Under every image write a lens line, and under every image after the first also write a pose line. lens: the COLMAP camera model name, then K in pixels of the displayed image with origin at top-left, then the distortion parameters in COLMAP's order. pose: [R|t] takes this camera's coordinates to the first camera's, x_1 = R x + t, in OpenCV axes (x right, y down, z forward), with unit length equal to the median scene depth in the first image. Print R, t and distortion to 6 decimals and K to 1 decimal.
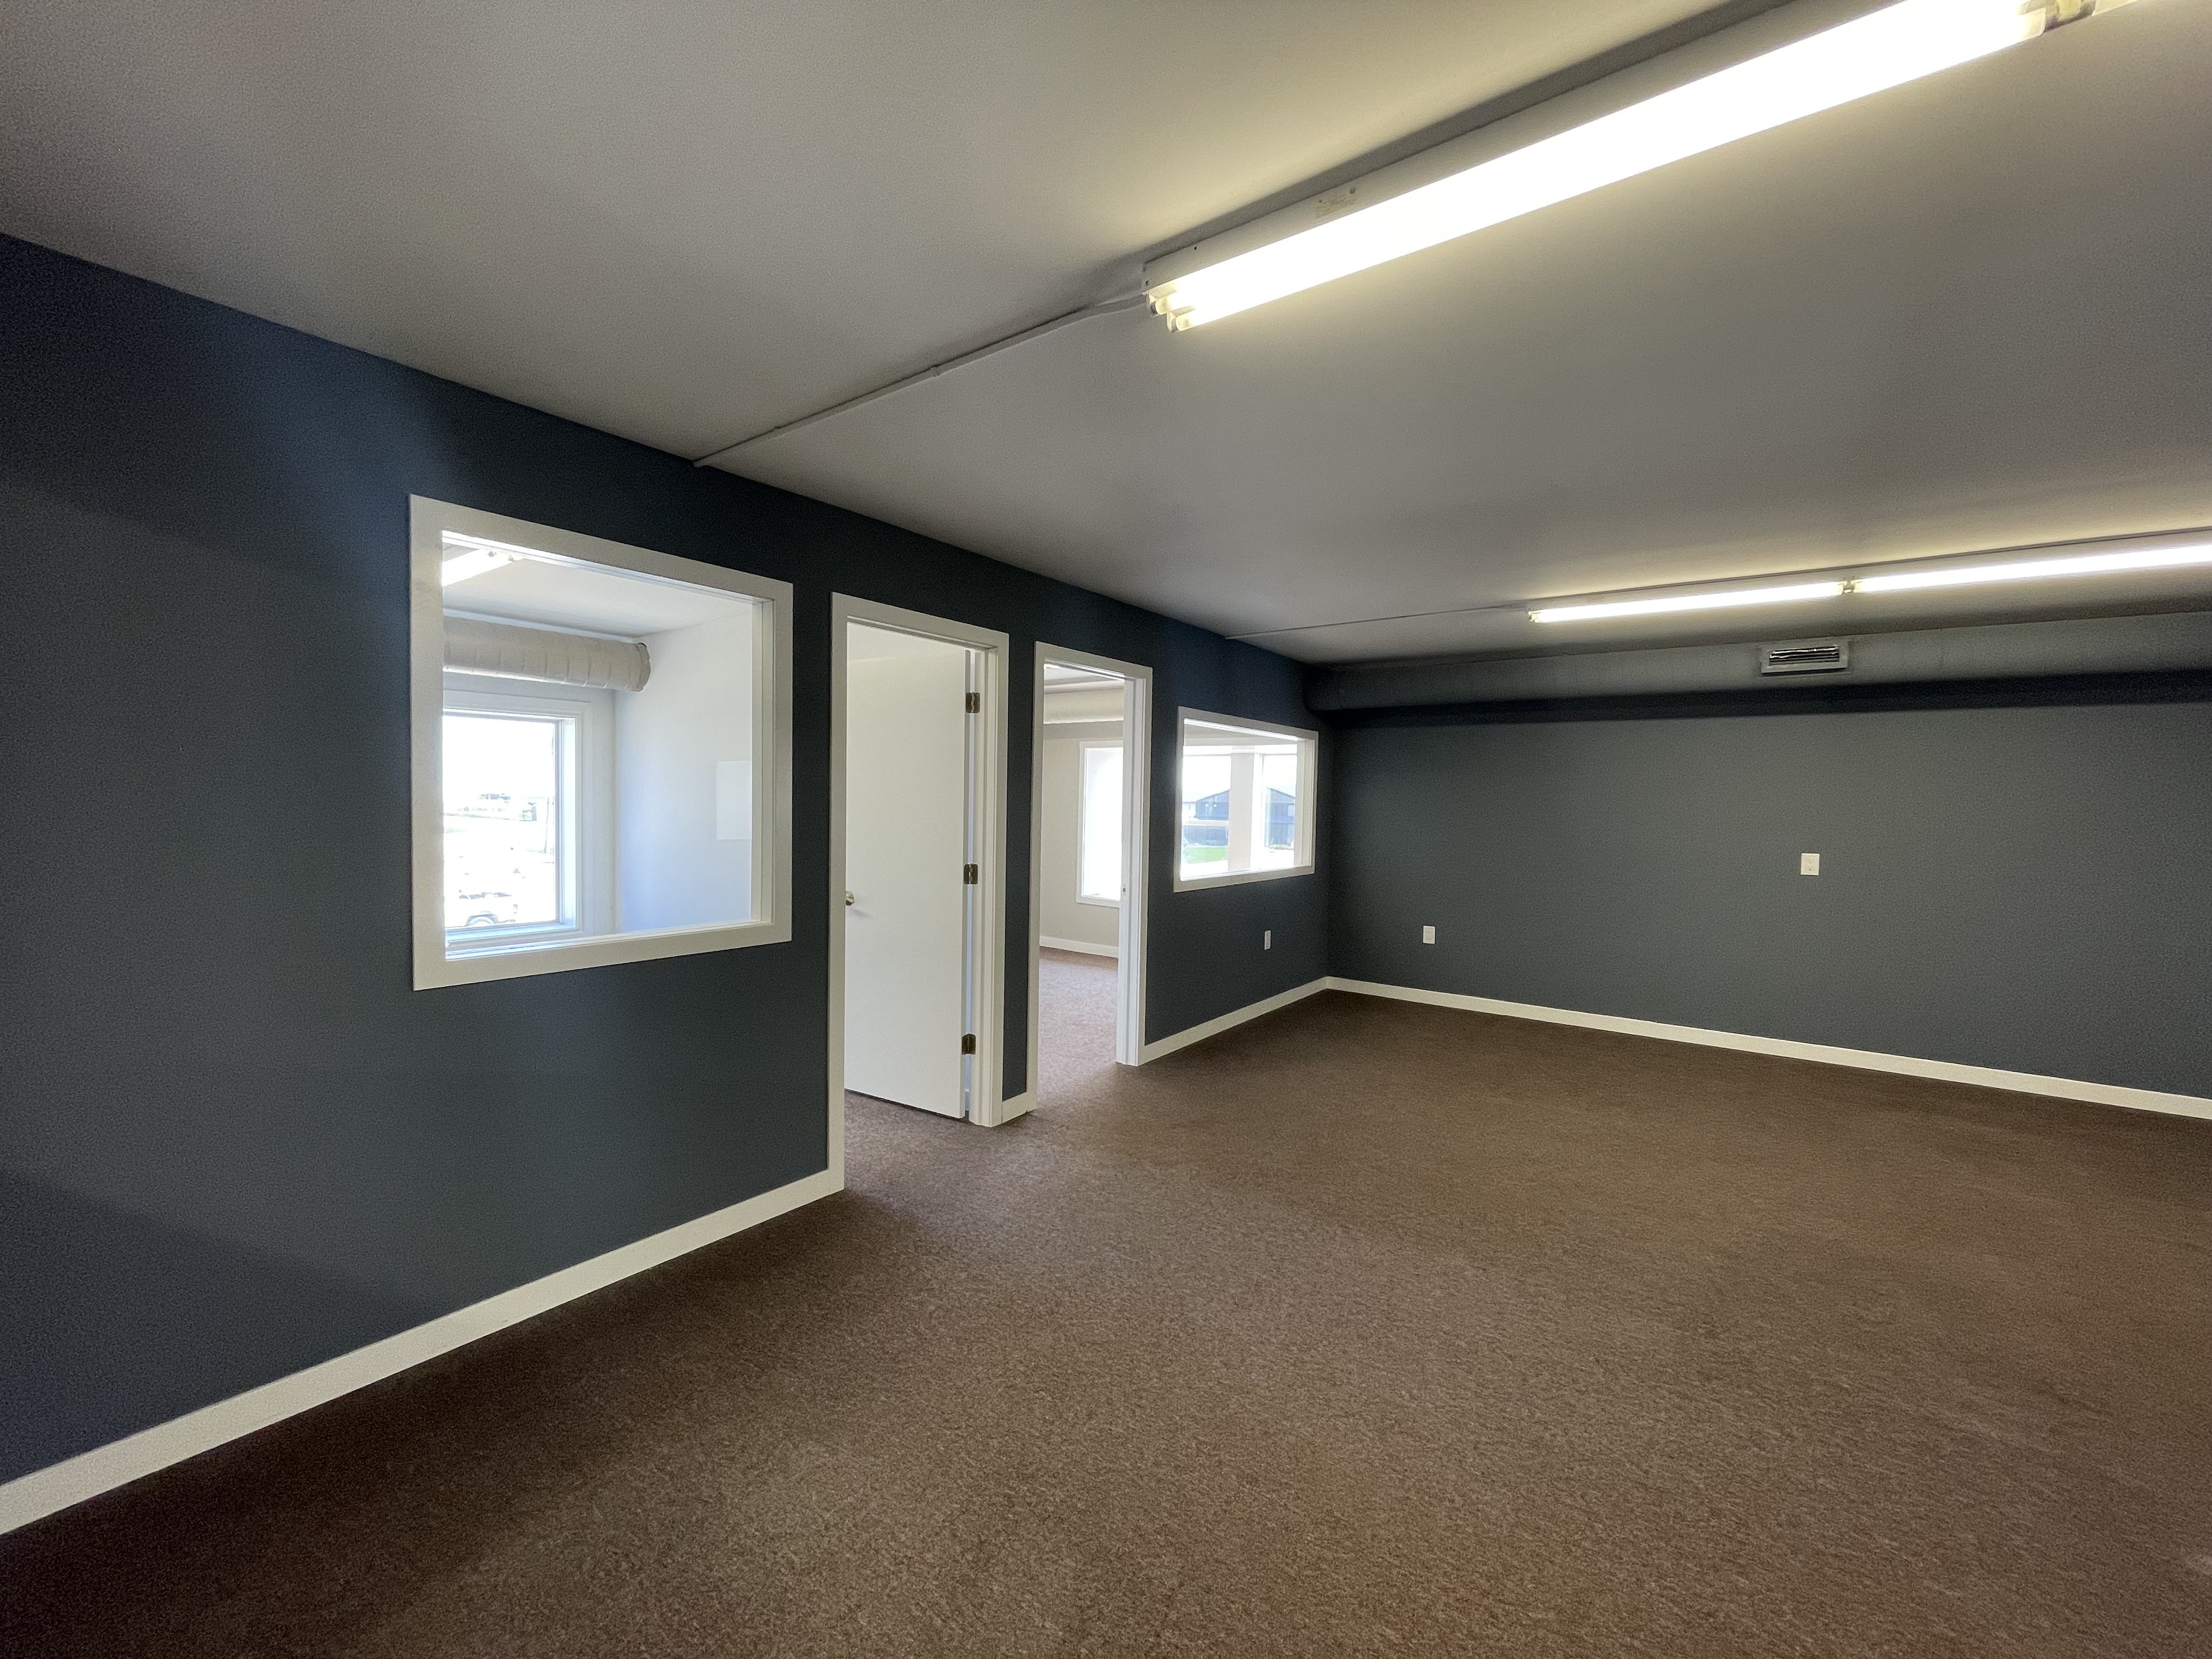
lens RADIAL K [[892.8, 0, 1103.9], [0, 892.8, 827.1], [0, 0, 1]] dist [-0.003505, 0.000448]
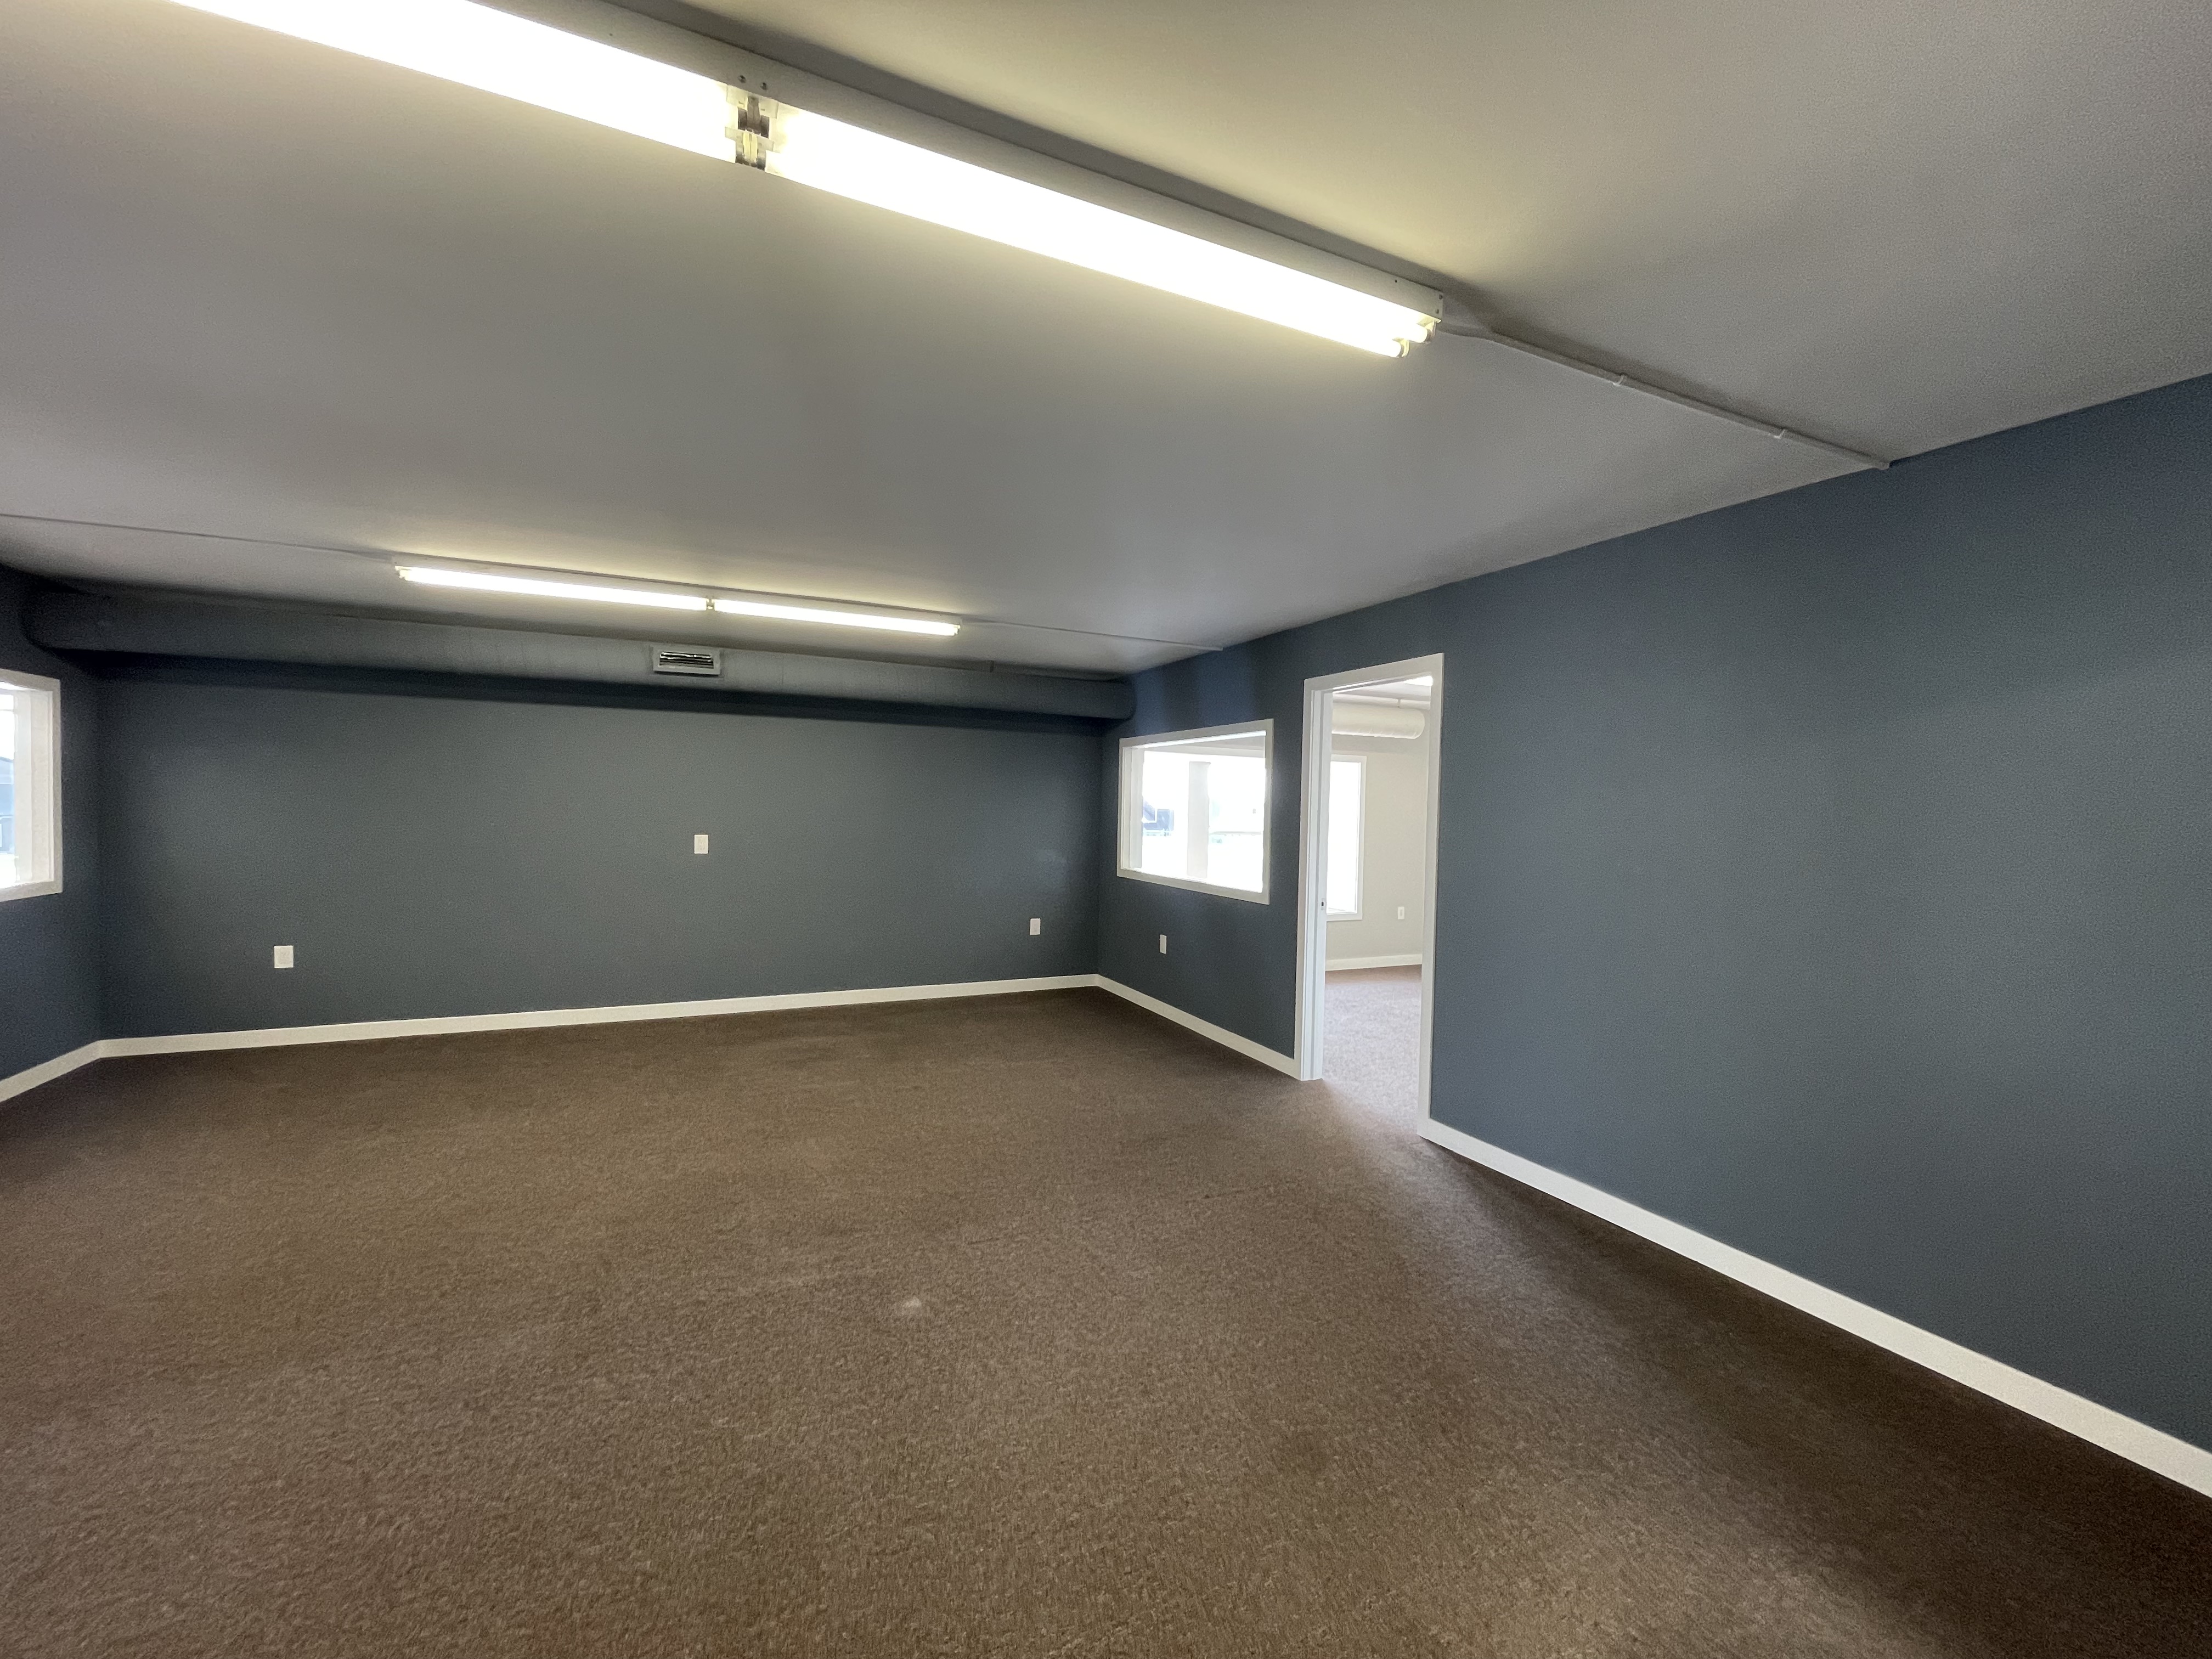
lens RADIAL K [[892.8, 0, 1100.5], [0, 892.8, 823.4], [0, 0, 1]] dist [-0.003505, 0.000448]
pose [[0.486068, -0.026551, 0.873517, 0.063456], [0.016153, 0.999641, 0.021396, -0.002047], [-0.873772, 0.003710, 0.486322, -0.007624]]
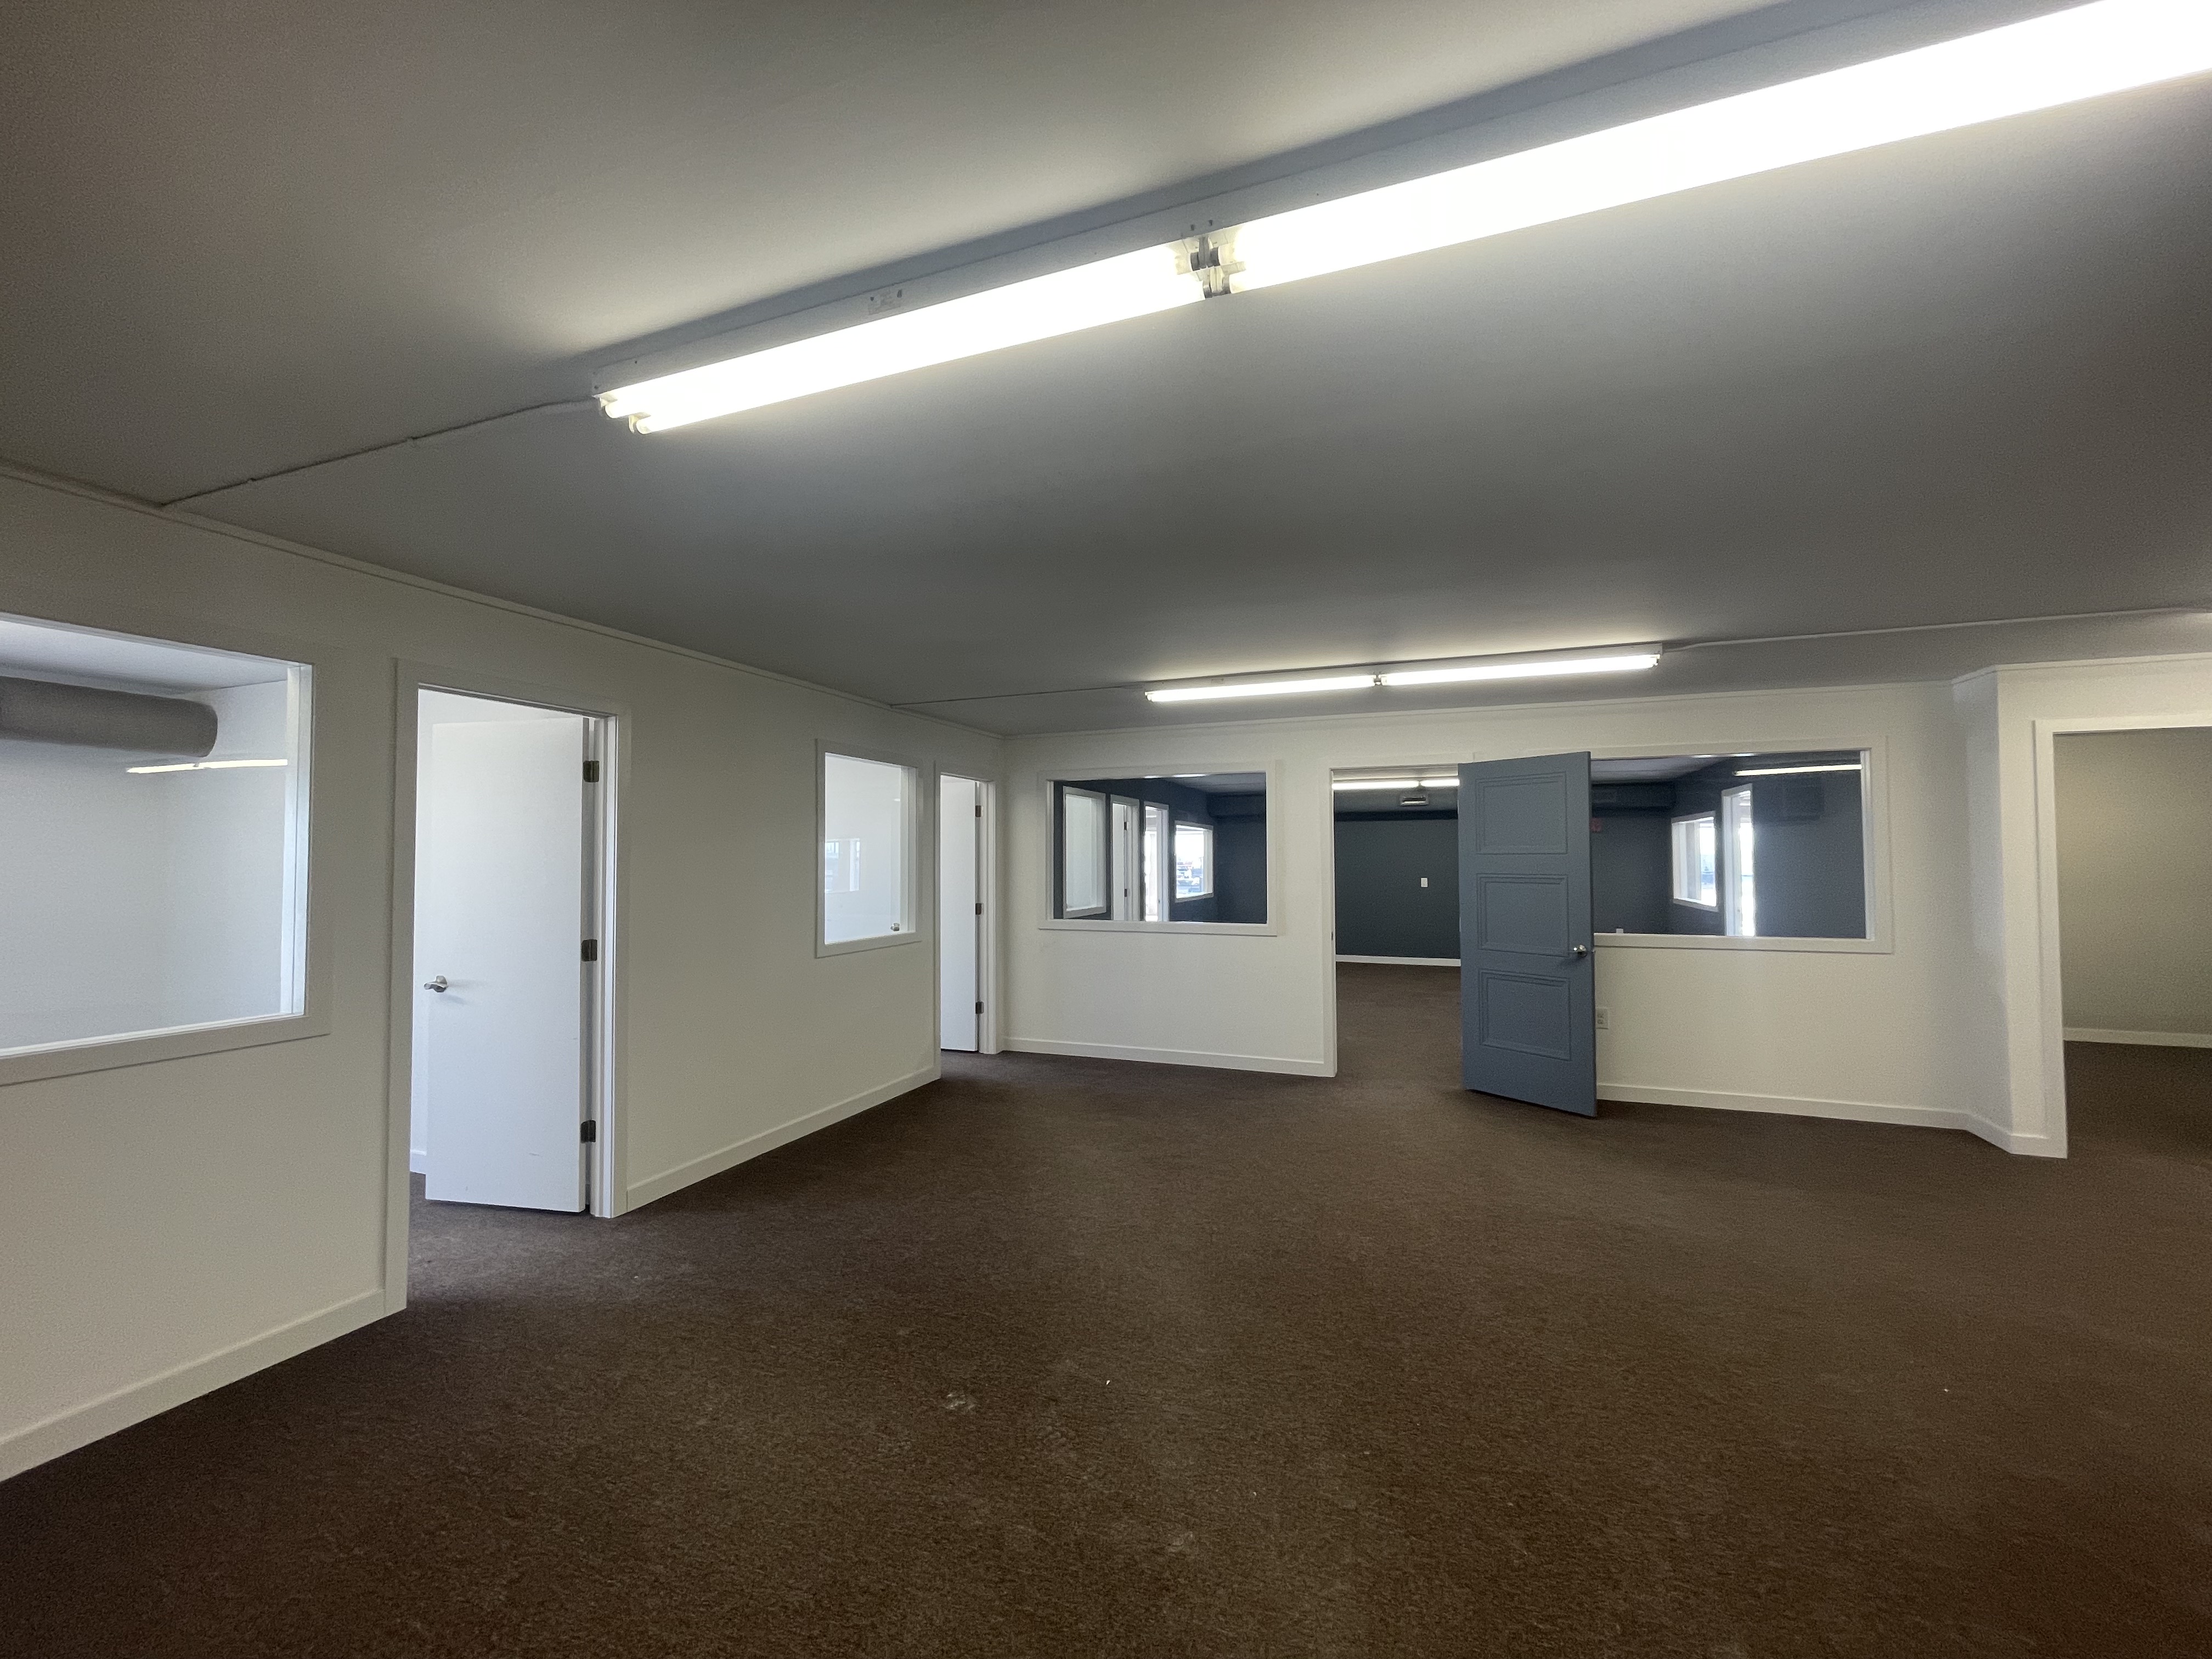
lens RADIAL K [[892.8, 0, 1102.6], [0, 892.8, 860.0], [0, 0, 1]] dist [-0.003505, 0.000448]
pose [[0.966028, -0.020721, 0.257606, 0.162125], [0.028526, 0.999239, -0.026598, -0.003593], [-0.256859, 0.033043, 0.965884, -0.071000]]
